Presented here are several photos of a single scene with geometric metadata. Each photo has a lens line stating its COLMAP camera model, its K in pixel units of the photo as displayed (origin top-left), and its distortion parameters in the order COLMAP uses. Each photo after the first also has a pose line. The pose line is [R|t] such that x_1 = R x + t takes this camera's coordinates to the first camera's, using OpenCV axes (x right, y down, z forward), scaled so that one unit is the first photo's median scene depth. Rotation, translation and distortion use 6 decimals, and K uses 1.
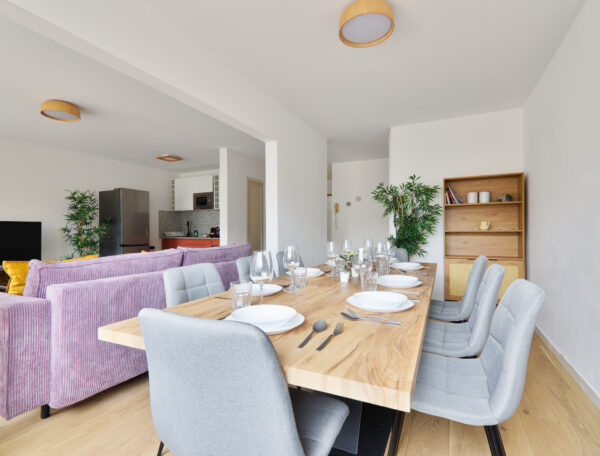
lens RADIAL K [[304.5, 0, 300.0], [0, 304.5, 228.0], [0, 0, 1]] dist [0.024299, 0.000027]
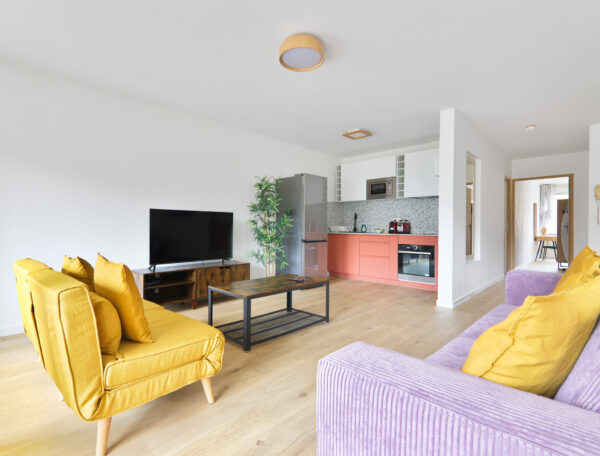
lens RADIAL K [[304.5, 0, 300.0], [0, 304.5, 228.0], [0, 0, 1]] dist [0.024299, 0.000027]
pose [[0.952307, 0.015334, -0.304756, -0.320452], [-0.011032, 0.999814, 0.015834, 0.006716], [0.304942, -0.011716, 0.952299, 0.188633]]
